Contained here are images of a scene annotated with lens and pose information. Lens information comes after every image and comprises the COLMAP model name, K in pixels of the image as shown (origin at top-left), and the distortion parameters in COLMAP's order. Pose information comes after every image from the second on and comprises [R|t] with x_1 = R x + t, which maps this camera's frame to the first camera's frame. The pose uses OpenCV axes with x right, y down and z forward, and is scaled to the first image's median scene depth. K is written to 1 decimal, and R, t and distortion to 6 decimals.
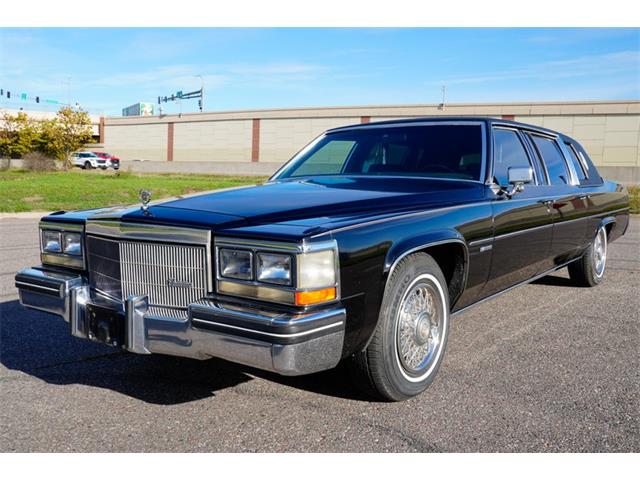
lens RADIAL K [[646.4, 0, 317.7], [0, 646.4, 239.9], [0, 0, 1]] dist [0.069825, 0.000000]
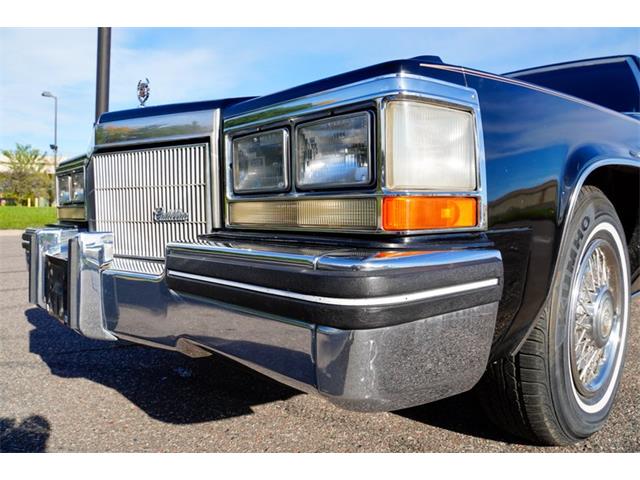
lens RADIAL K [[483.4, 0, 314.8], [0, 483.4, 224.8], [0, 0, 1]] dist [-0.040651, 0.009842]
pose [[0.985507, 0.003426, -0.169598, -0.021728], [-0.017830, 0.996350, -0.083477, 0.111363], [0.168693, 0.085291, 0.981972, 0.636069]]
